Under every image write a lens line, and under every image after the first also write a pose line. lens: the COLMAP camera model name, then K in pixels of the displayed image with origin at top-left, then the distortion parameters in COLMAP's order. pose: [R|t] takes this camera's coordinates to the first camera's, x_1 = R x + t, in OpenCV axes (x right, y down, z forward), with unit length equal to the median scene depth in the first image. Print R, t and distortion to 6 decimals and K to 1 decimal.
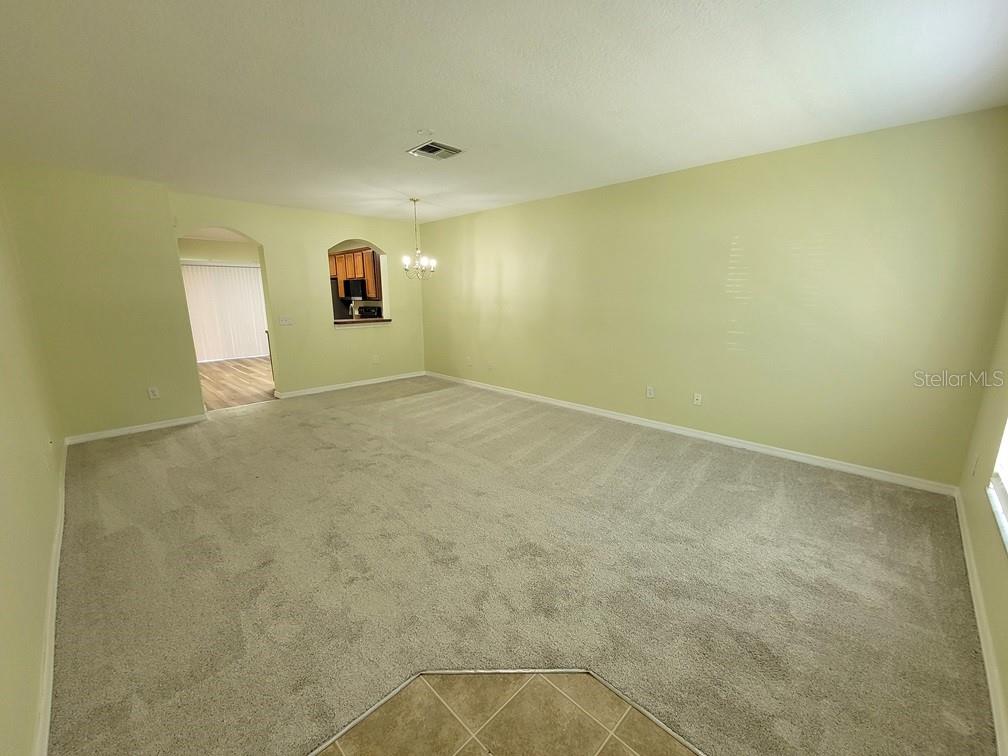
lens RADIAL K [[411.6, 0, 501.5], [0, 411.6, 383.6], [0, 0, 1]] dist [0.001404, -0.000624]
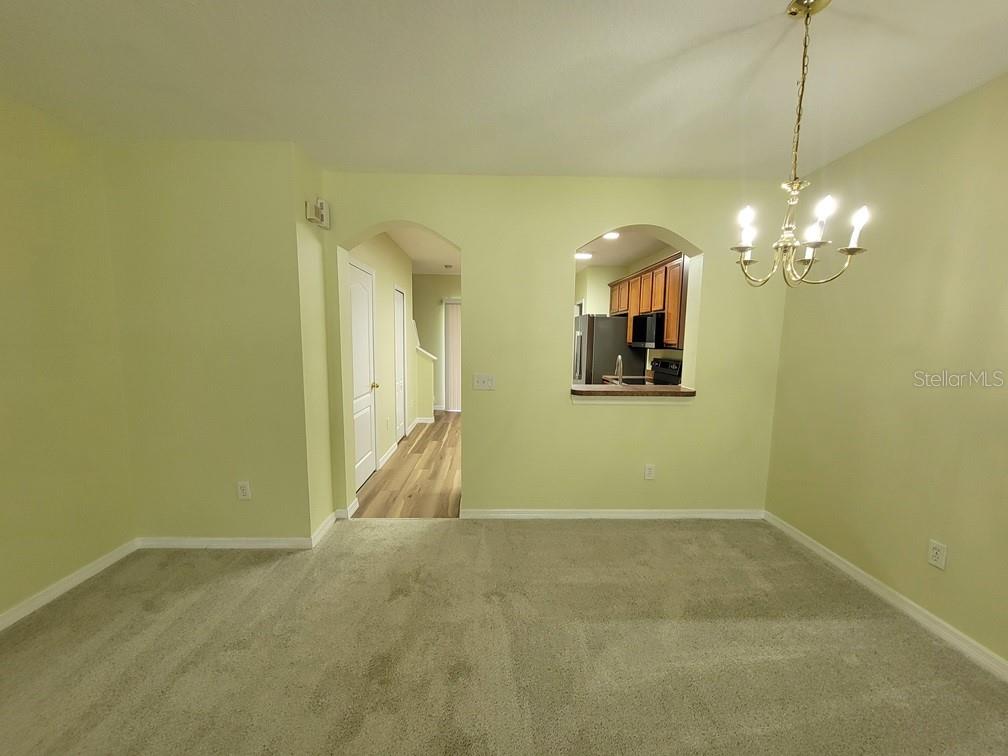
lens RADIAL K [[411.6, 0, 501.5], [0, 411.6, 383.6], [0, 0, 1]] dist [0.001404, -0.000624]
pose [[0.722159, 0.091031, -0.685712, -0.129077], [-0.163294, 0.985720, -0.041115, -0.130682], [0.672177, 0.141665, 0.726711, 0.609331]]
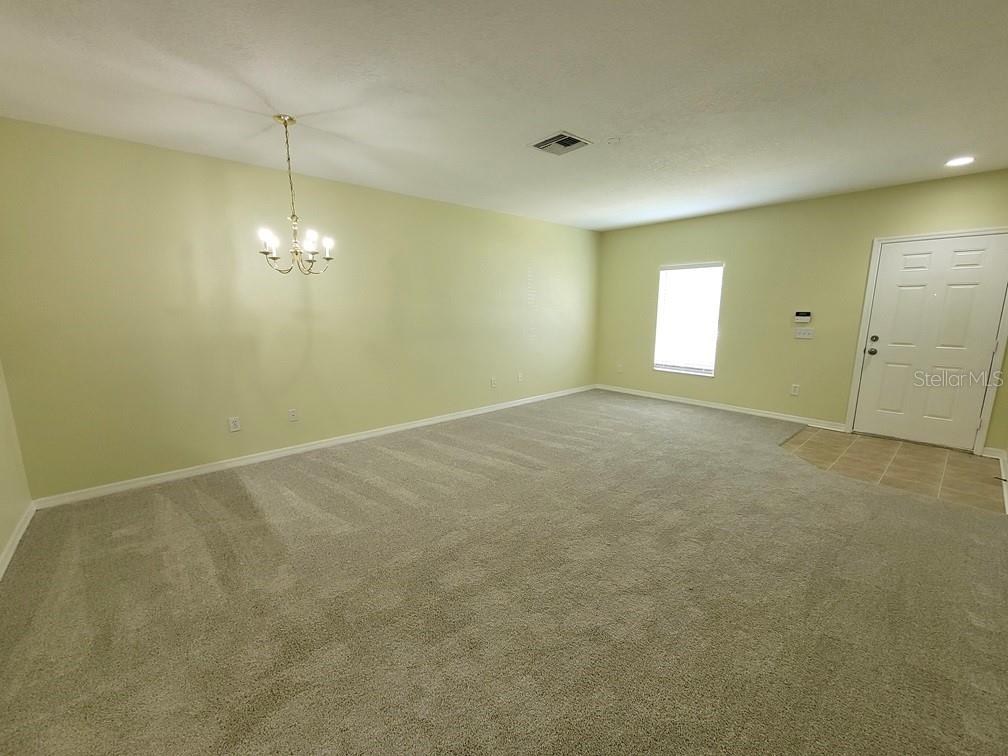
lens RADIAL K [[411.6, 0, 501.5], [0, 411.6, 383.6], [0, 0, 1]] dist [0.001404, -0.000624]
pose [[0.069911, -0.176439, 0.981826, -0.673541], [0.217516, 0.963247, 0.157612, -0.131682], [-0.973550, 0.202544, 0.105720, 0.662802]]
